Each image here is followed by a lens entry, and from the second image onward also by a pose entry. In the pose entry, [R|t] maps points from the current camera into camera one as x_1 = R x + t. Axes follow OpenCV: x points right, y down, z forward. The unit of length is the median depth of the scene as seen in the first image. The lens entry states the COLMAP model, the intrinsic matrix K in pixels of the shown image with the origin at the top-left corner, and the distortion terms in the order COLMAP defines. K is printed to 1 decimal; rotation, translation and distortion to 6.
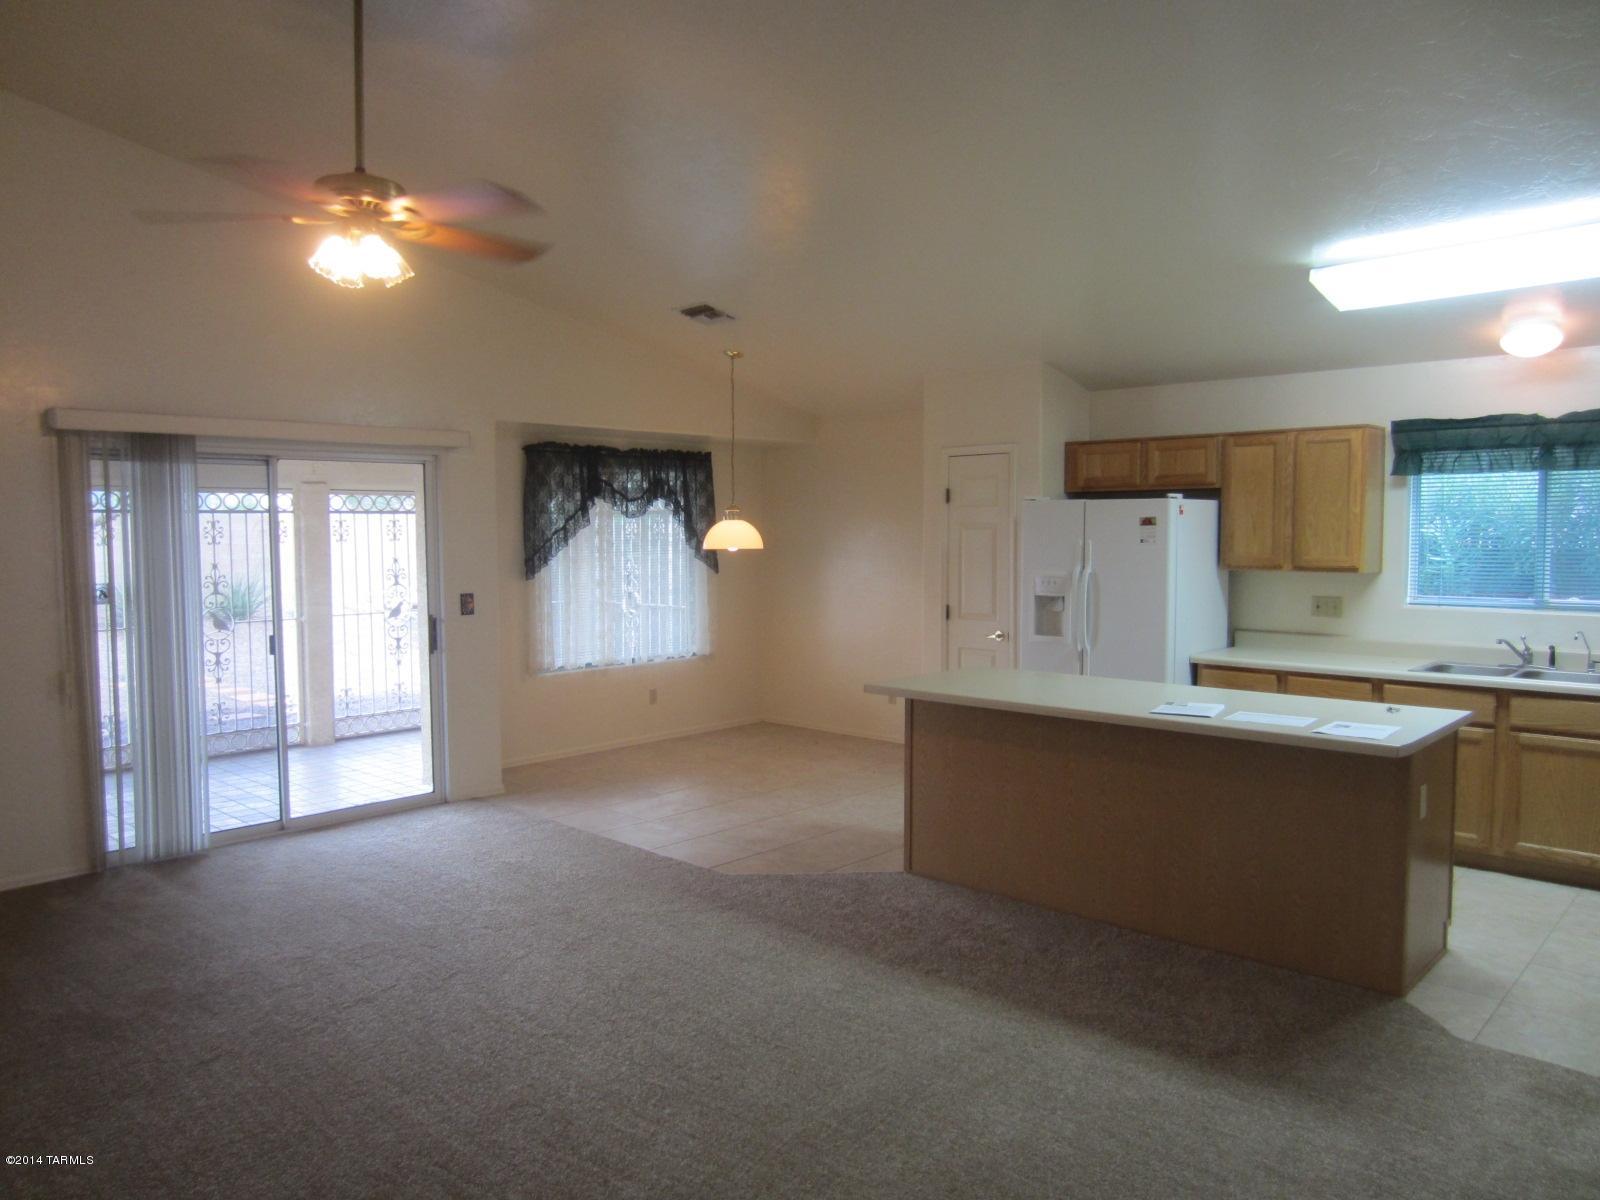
lens RADIAL K [[1133.0, 0, 795.2], [0, 1133.0, 598.2], [0, 0, 1]] dist [0.003480, 0.003844]
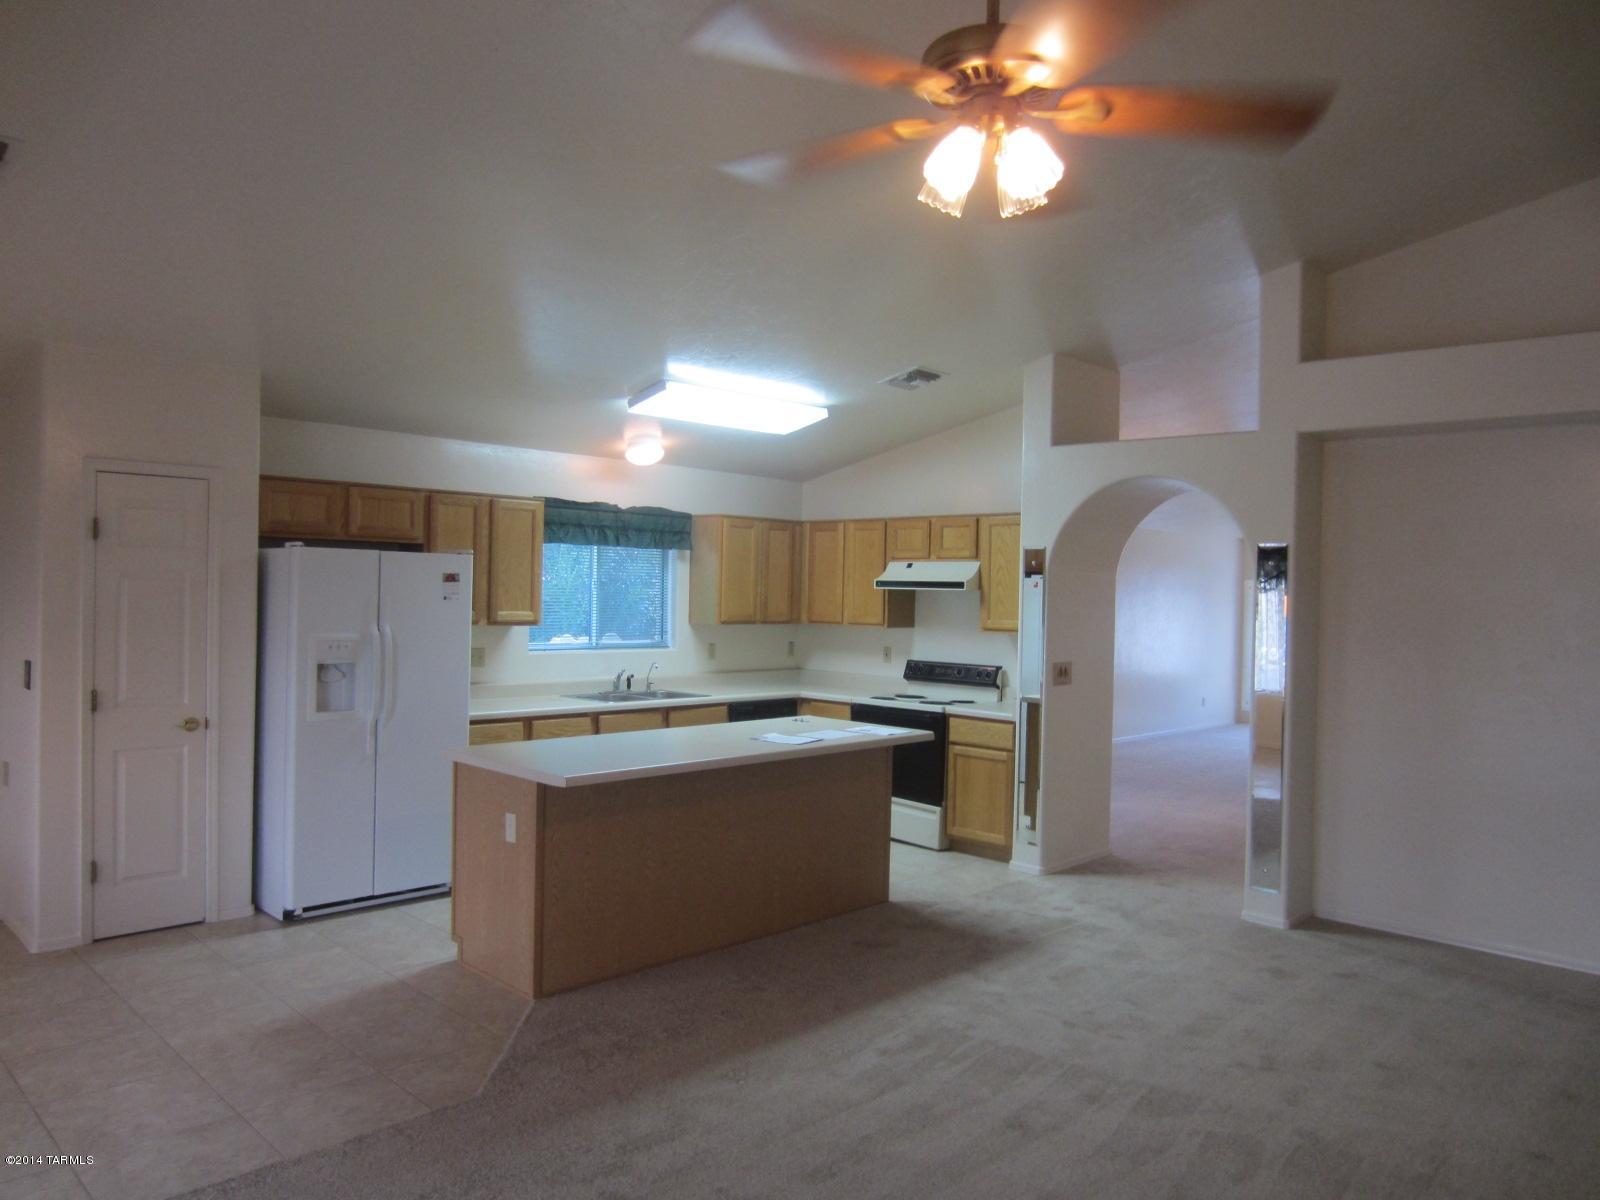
lens RADIAL K [[1133.0, 0, 795.3], [0, 1133.0, 603.1], [0, 0, 1]] dist [0.003480, 0.003844]
pose [[0.051736, -0.005814, 0.998644, -0.594651], [0.040290, 0.999181, 0.003730, -0.036465], [-0.997848, 0.040043, 0.051928, 0.628448]]
